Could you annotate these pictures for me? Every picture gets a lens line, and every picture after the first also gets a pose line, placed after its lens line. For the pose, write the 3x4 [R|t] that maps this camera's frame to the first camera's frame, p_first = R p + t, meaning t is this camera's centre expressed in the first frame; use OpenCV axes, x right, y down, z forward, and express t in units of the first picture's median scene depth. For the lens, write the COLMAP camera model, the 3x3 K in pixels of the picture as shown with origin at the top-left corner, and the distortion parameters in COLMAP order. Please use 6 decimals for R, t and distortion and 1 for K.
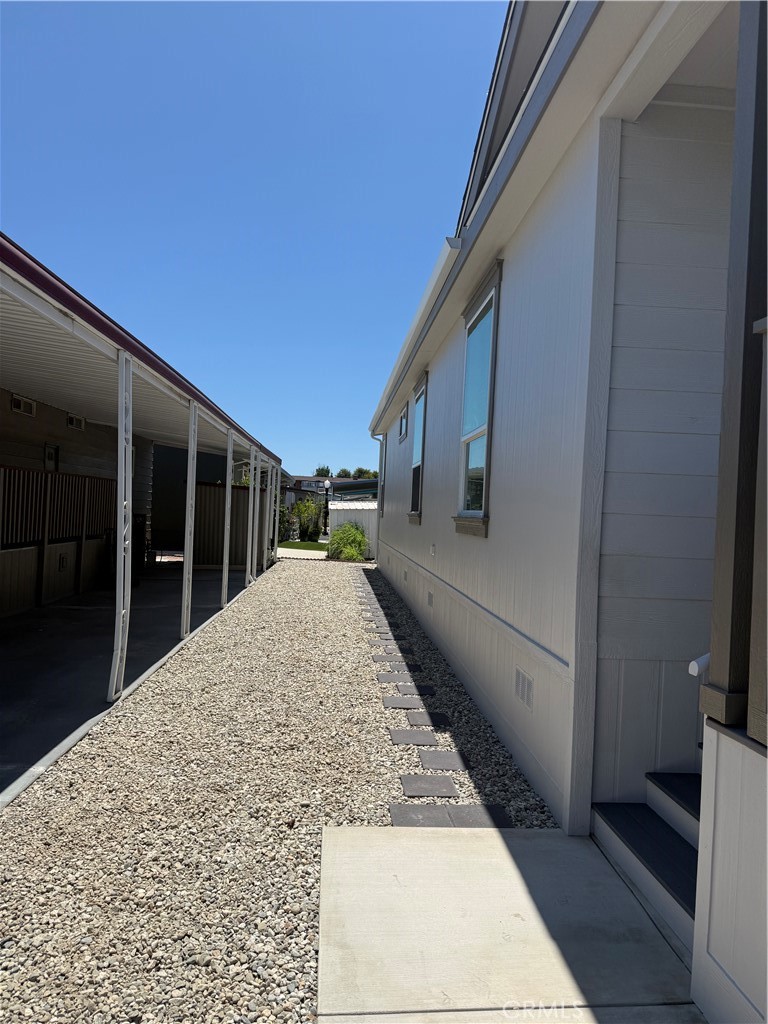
lens RADIAL K [[721.0, 0, 384.0], [0, 721.0, 511.1], [0, 0, 1]] dist [0.036573, -0.001339]
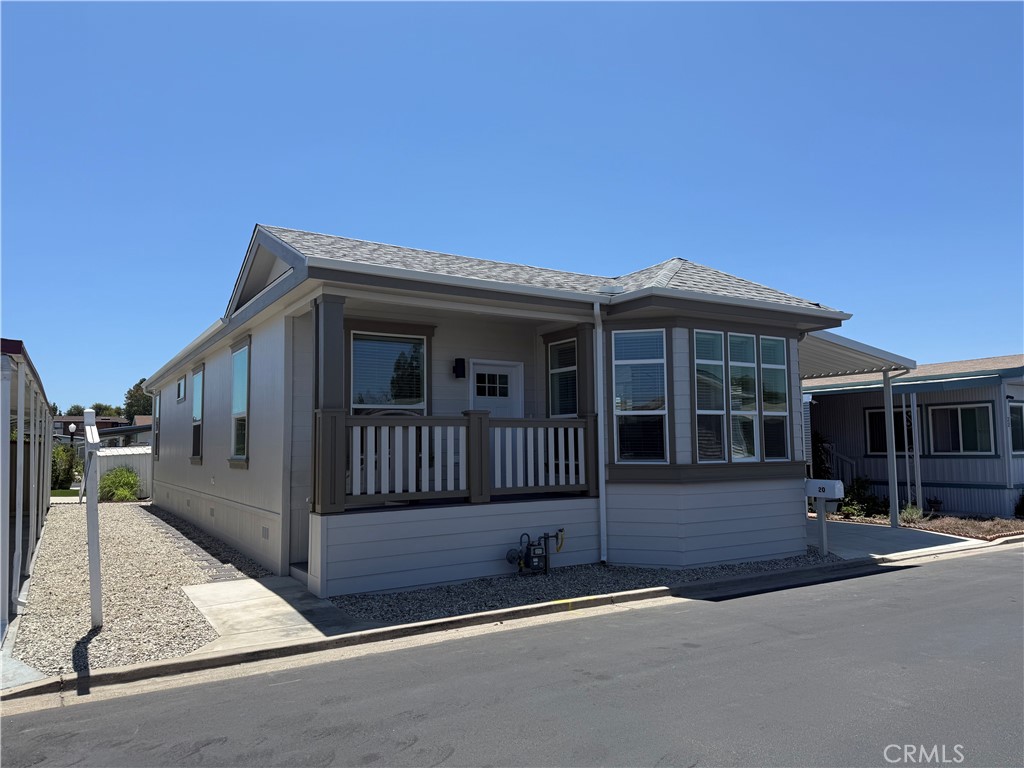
lens RADIAL K [[721.0, 0, 510.6], [0, 721.0, 387.5], [0, 0, 1]] dist [0.036573, -0.001339]
pose [[0.885068, -0.016915, 0.465154, -0.072976], [0.050985, 0.996849, -0.060762, -0.015224], [-0.462661, 0.077494, 0.883142, -0.573675]]
